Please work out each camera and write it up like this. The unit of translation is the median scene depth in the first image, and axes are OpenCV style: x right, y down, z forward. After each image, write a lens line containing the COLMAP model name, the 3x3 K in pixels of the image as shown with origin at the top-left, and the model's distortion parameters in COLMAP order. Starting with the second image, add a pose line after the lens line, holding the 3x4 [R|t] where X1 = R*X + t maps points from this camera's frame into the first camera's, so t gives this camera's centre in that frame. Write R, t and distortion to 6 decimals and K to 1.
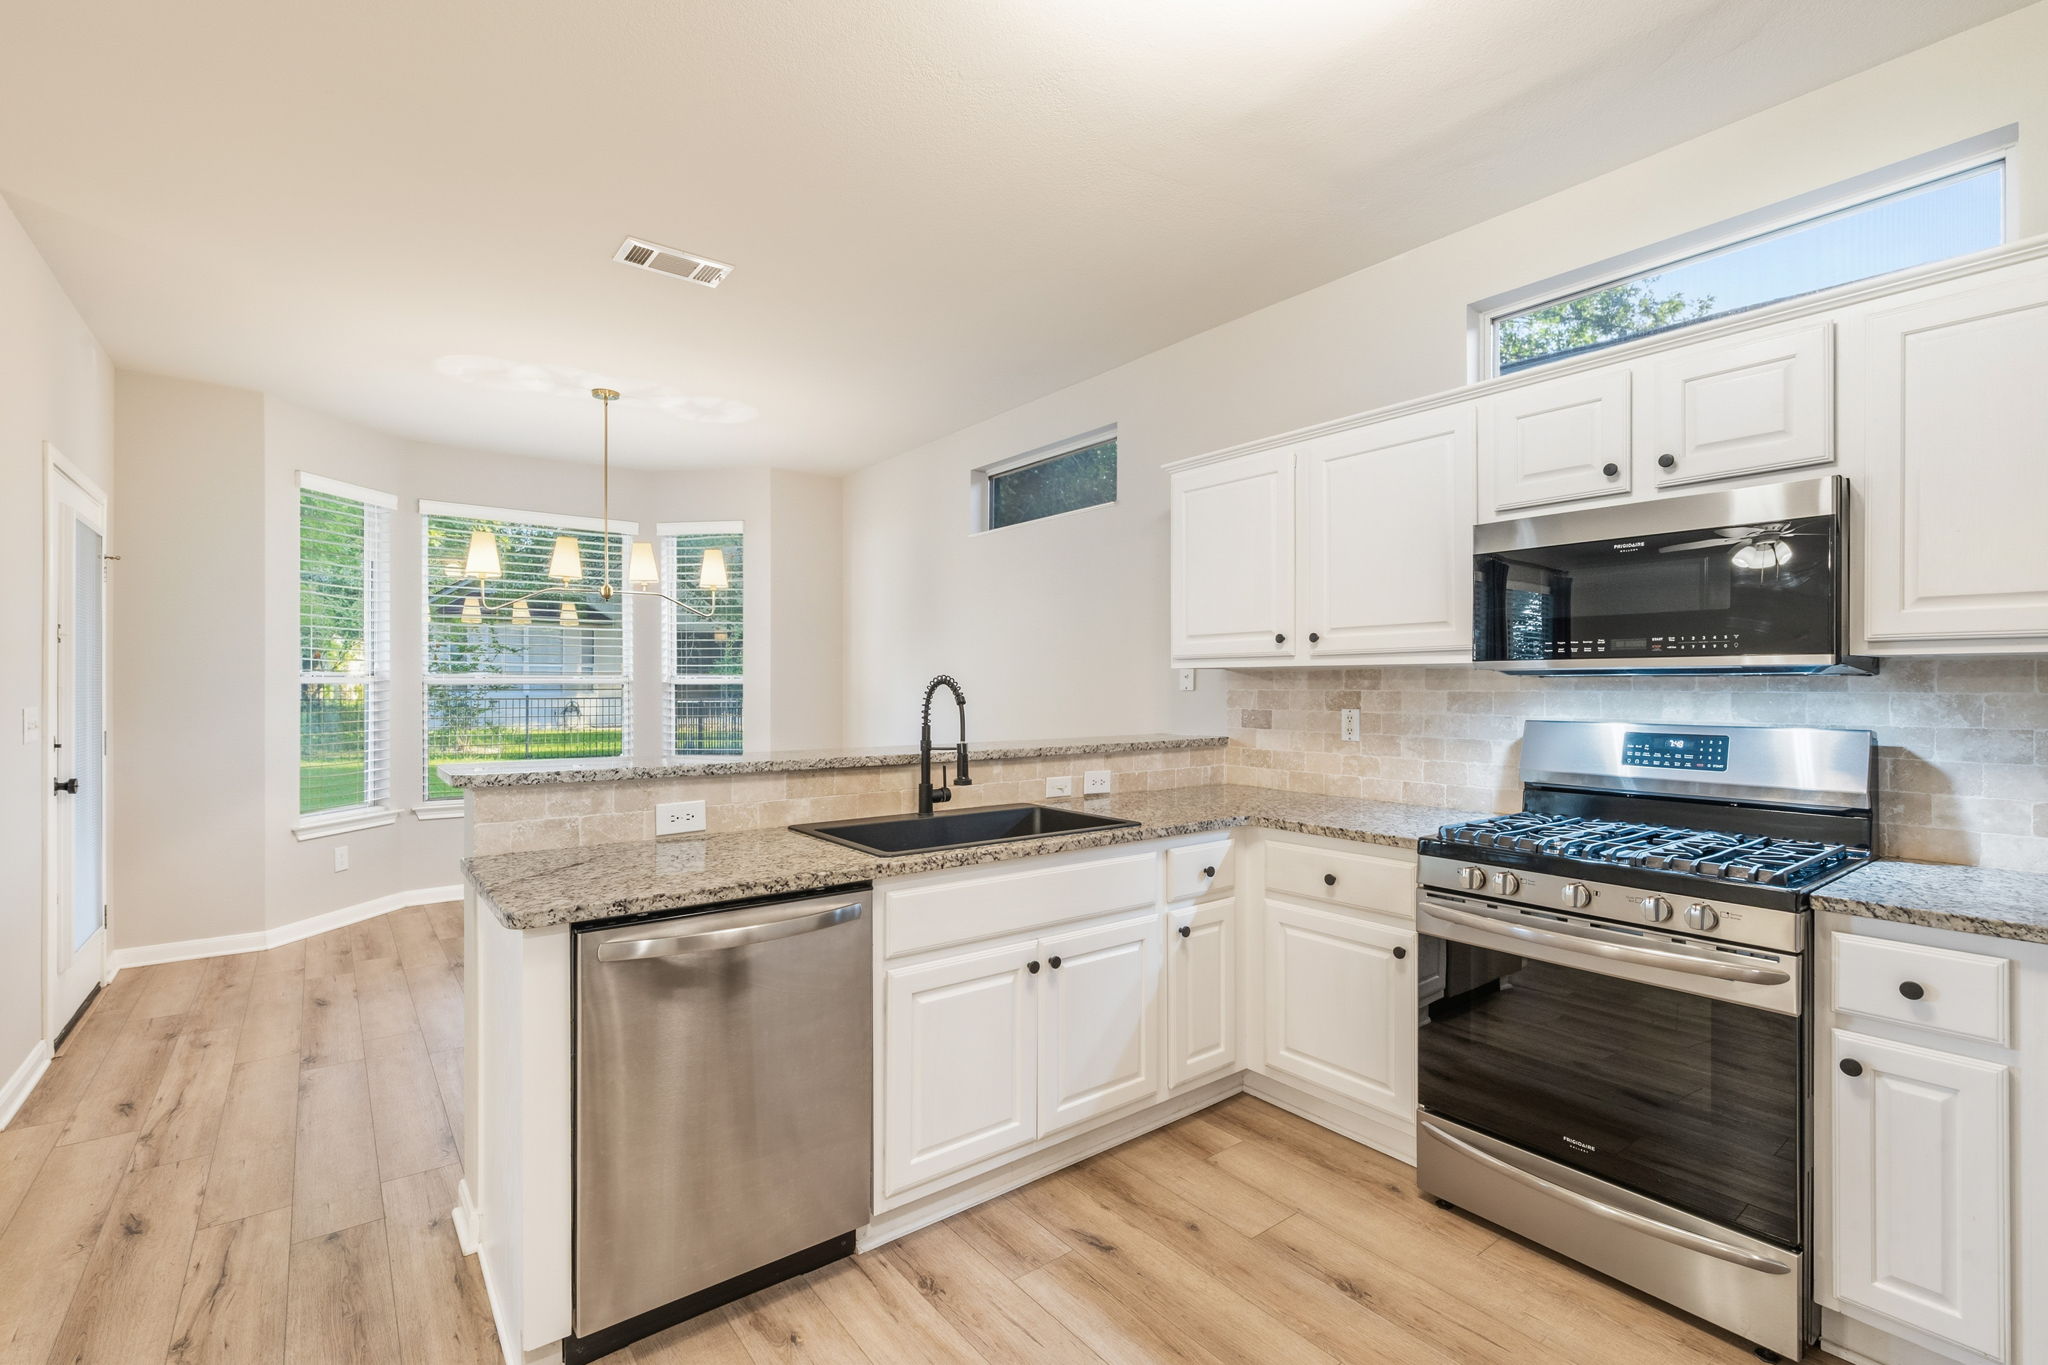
lens RADIAL K [[912.4, 0, 1018.1], [0, 912.4, 691.0], [0, 0, 1]] dist [-0.000465, -0.000475]
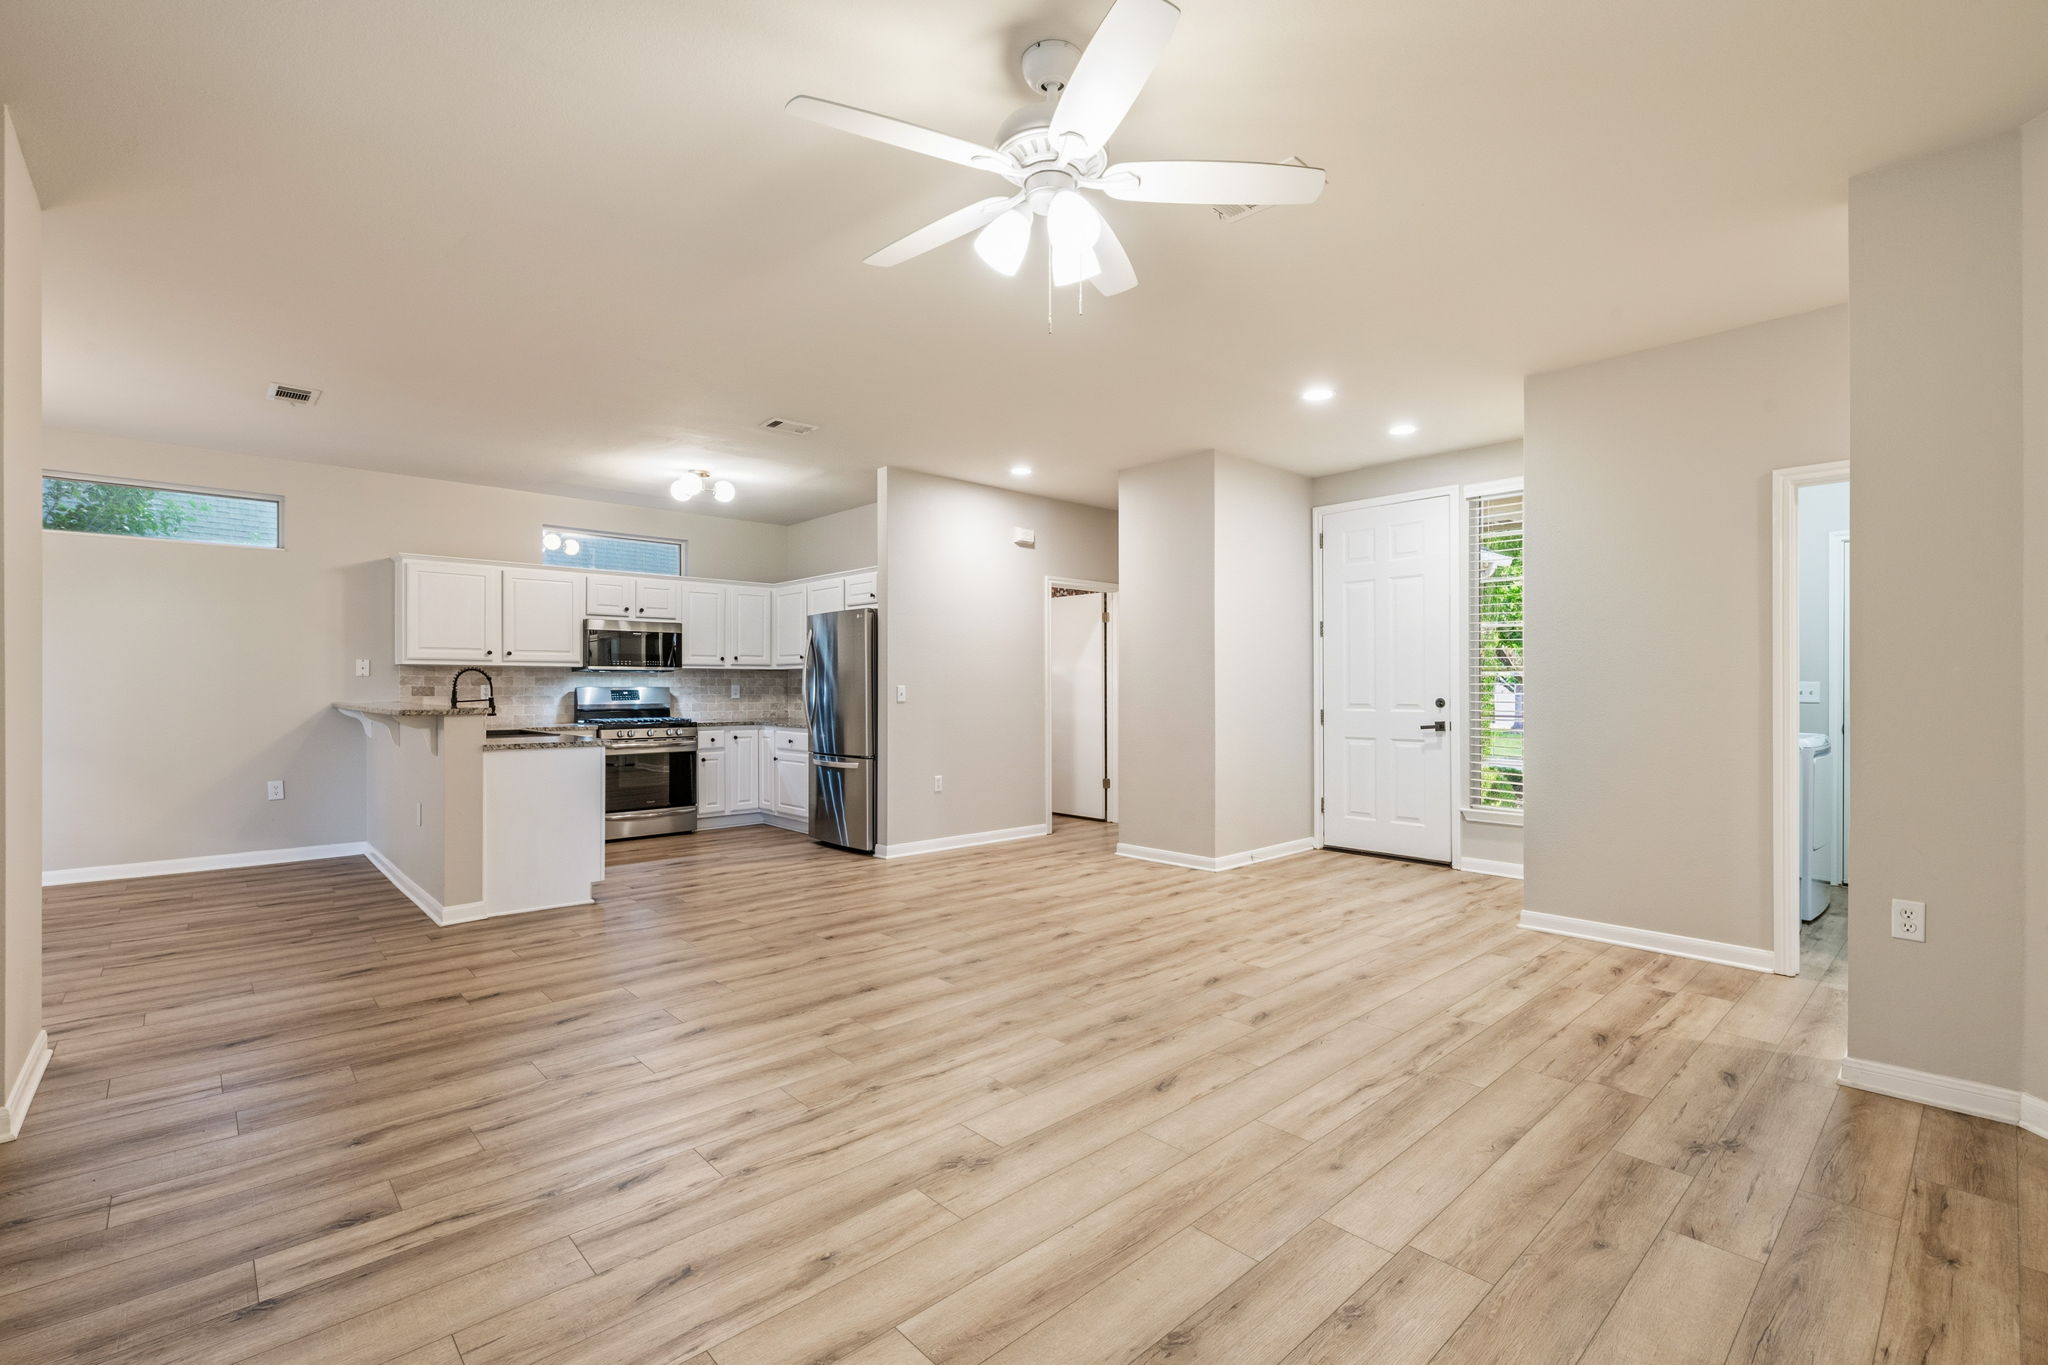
lens RADIAL K [[912.4, 0, 1029.2], [0, 912.4, 691.5], [0, 0, 1]] dist [-0.000465, -0.000475]
pose [[-0.097851, -0.007726, 0.995171, -2.315725], [0.004535, 0.999956, 0.008209, 0.028165], [-0.995191, 0.005316, -0.097812, -0.101325]]
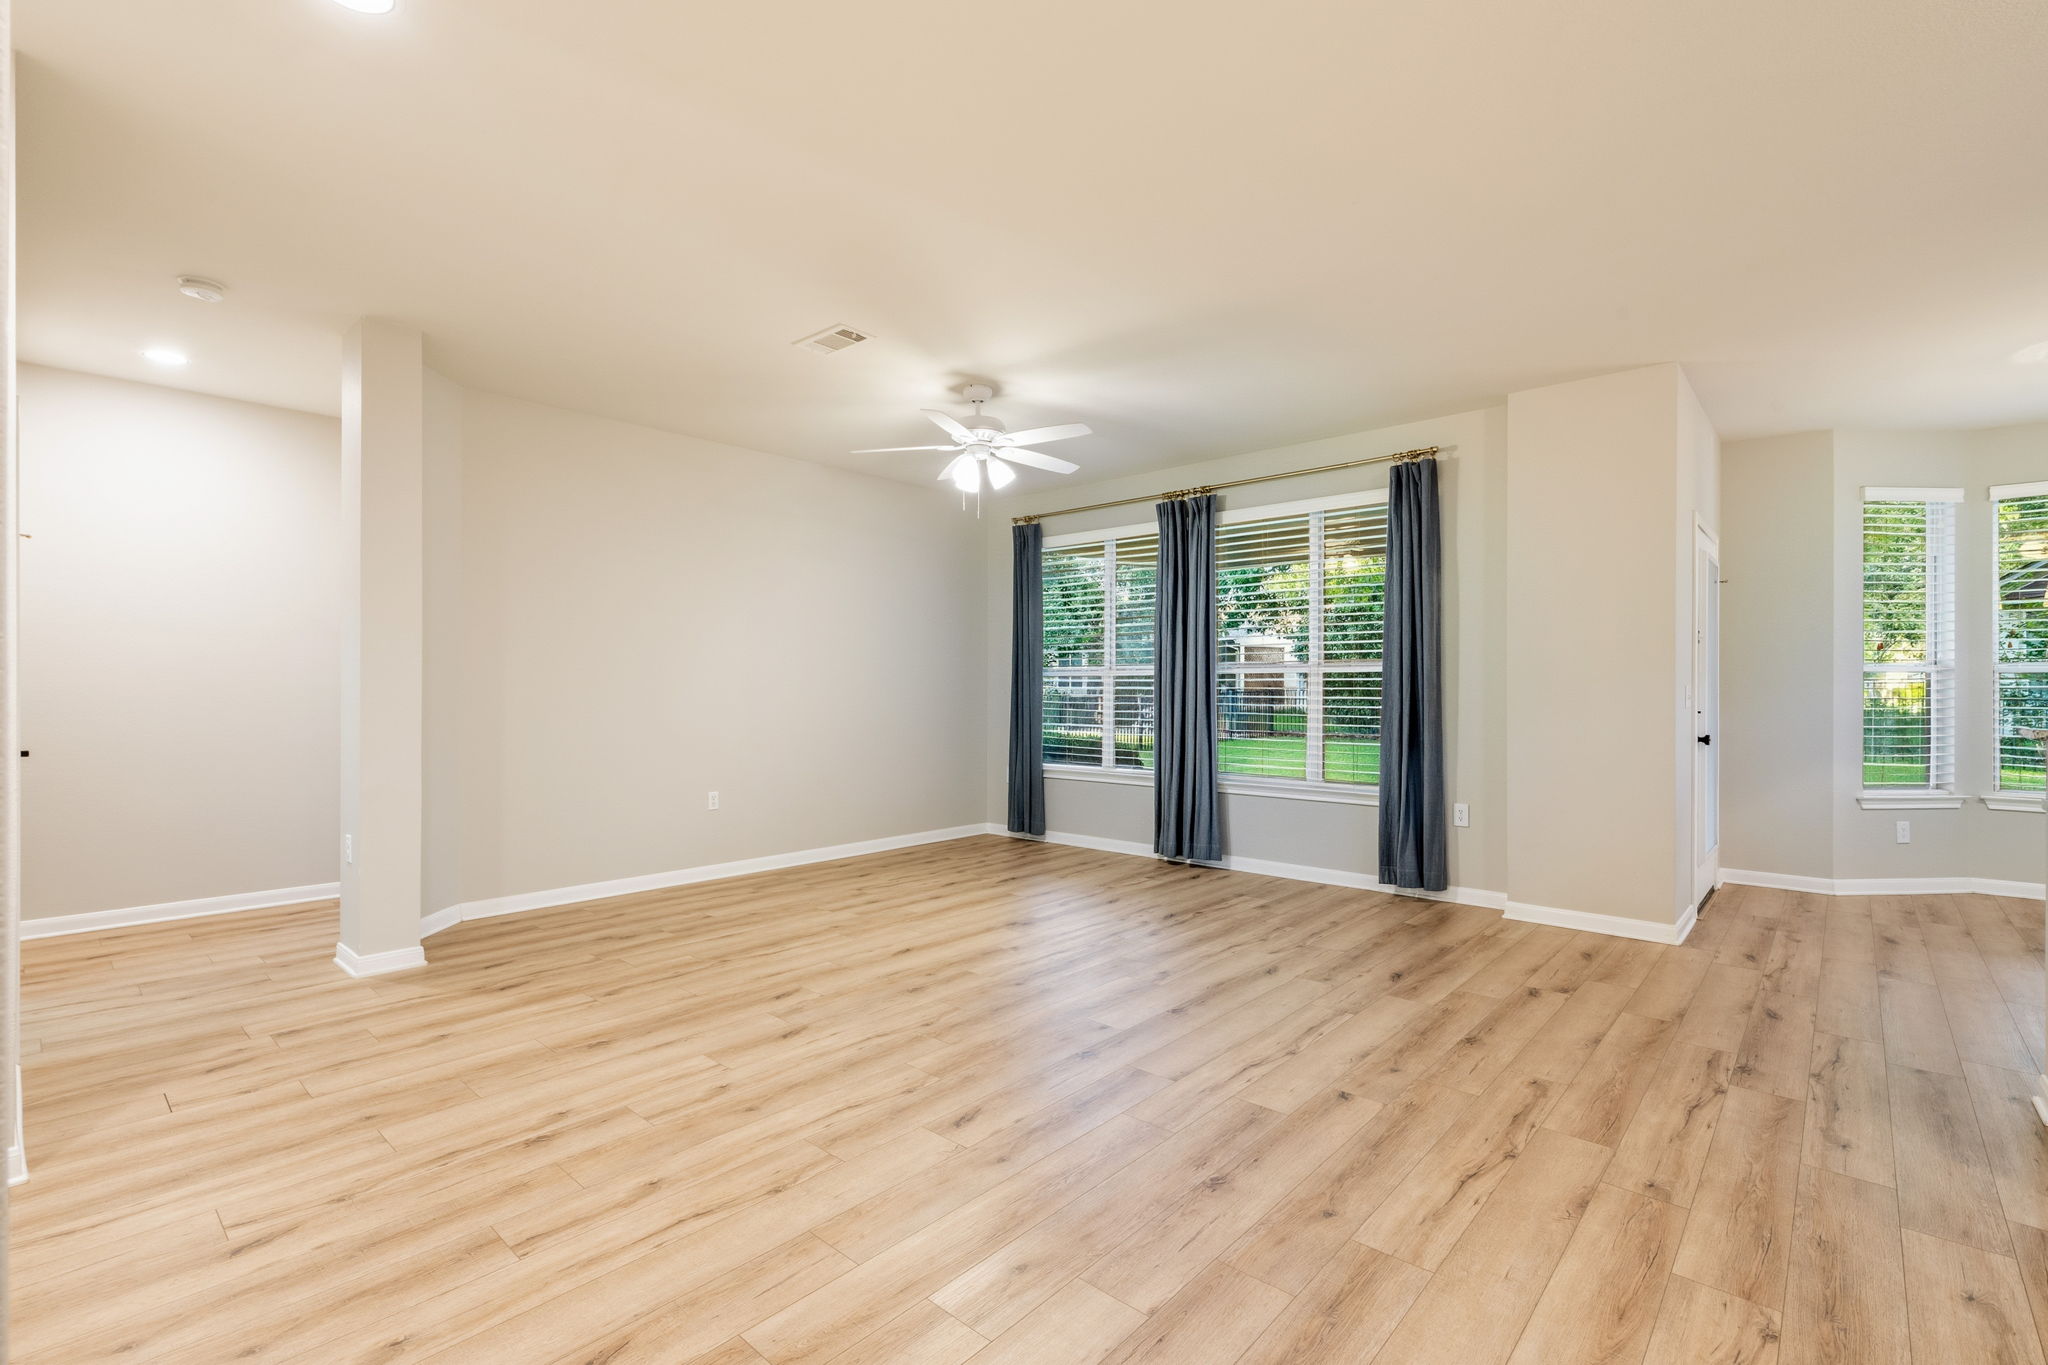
lens RADIAL K [[912.4, 0, 1022.8], [0, 912.4, 688.8], [0, 0, 1]] dist [-0.000465, -0.000475]
pose [[0.180433, -0.000773, -0.983587, 0.264242], [-0.005701, 0.999982, -0.001832, 0.035885], [0.983571, 0.005938, 0.180425, -0.436098]]
